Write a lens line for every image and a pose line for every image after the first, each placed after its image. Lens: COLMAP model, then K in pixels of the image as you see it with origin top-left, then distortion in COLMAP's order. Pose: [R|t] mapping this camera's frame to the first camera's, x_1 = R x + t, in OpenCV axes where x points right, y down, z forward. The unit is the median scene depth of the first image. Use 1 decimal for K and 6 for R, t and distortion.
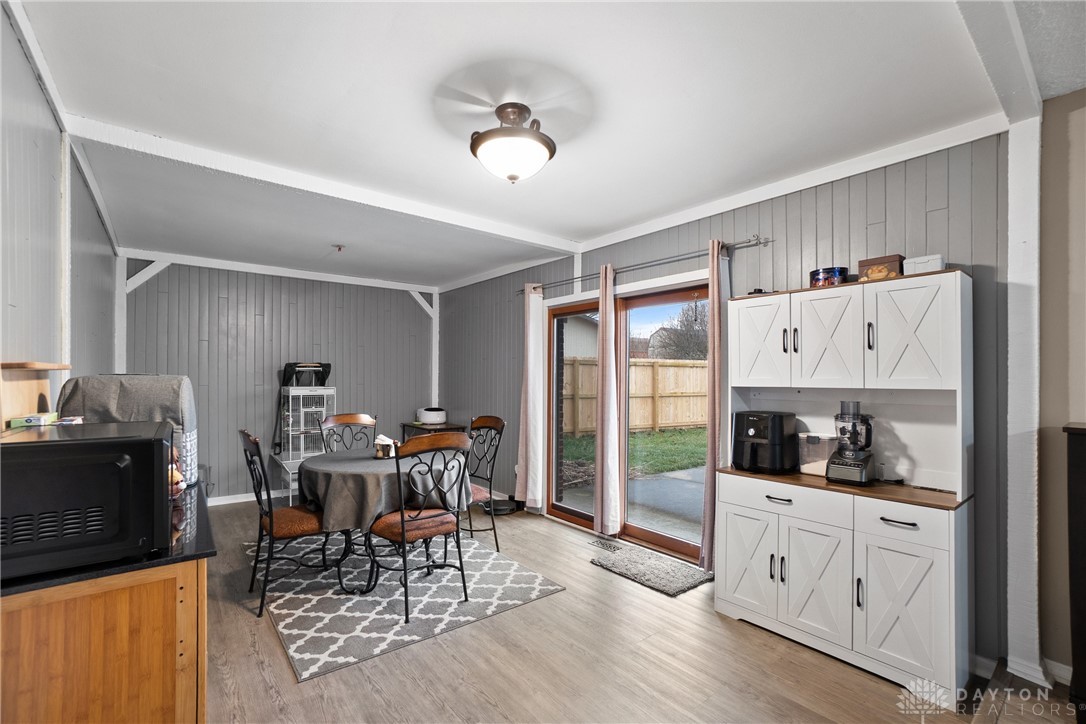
lens RADIAL K [[479.0, 0, 538.5], [0, 479.0, 382.2], [0, 0, 1]] dist [-0.024424, 0.000088]
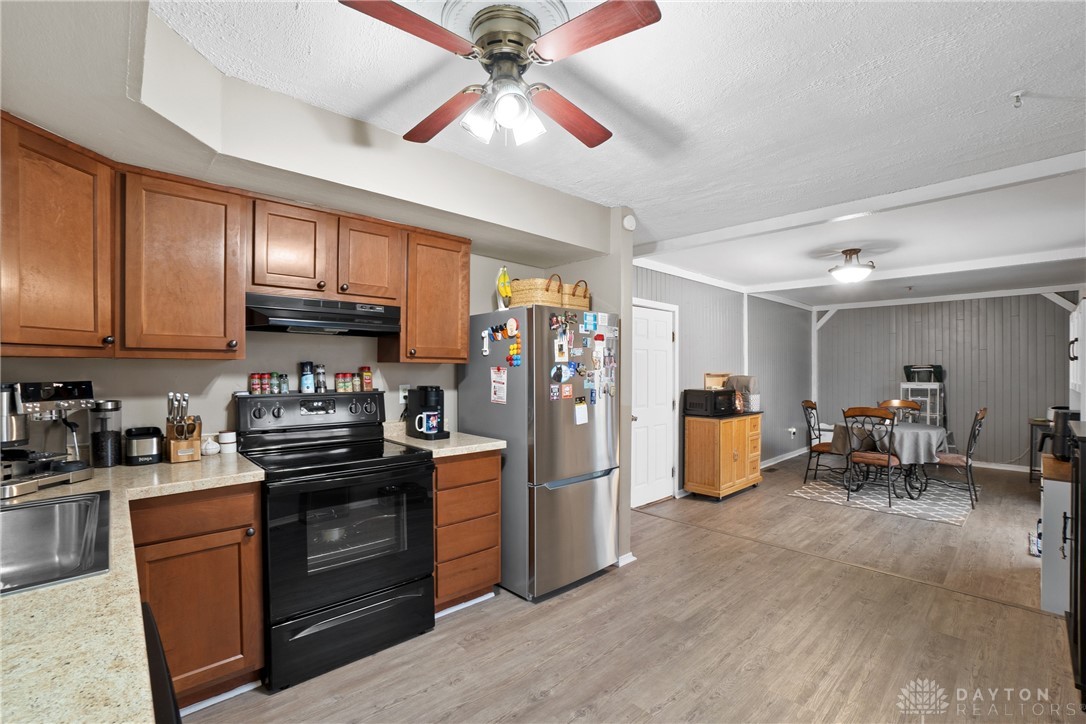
lens RADIAL K [[477.2, 0, 531.7], [0, 477.2, 369.4], [0, 0, 1]] dist [-0.068839, 0.022228]
pose [[0.067461, -0.002291, -0.997719, 1.309912], [-0.013031, 0.999910, -0.003177, -0.016553], [0.997637, 0.013216, 0.067425, -0.379382]]
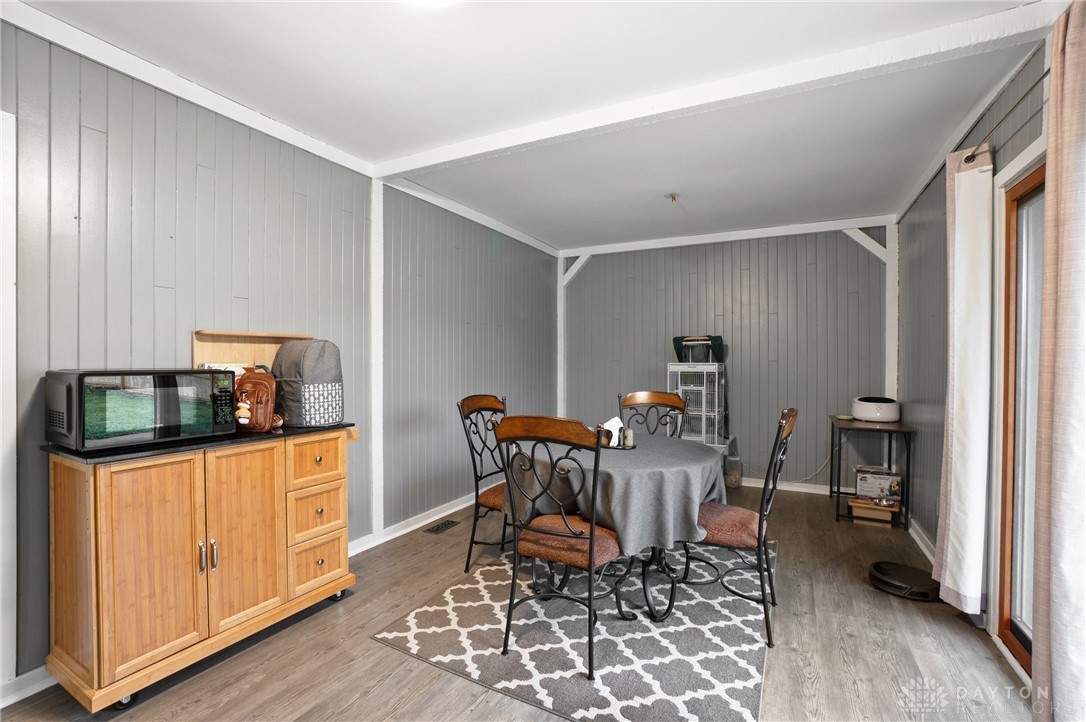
lens RADIAL K [[477.2, 0, 531.7], [0, 477.2, 368.4], [0, 0, 1]] dist [-0.068839, 0.022228]
pose [[0.390234, 0.013339, -0.920619, 0.366029], [-0.013904, 0.999866, 0.008594, 0.028068], [0.920611, 0.009447, 0.390367, 0.622050]]
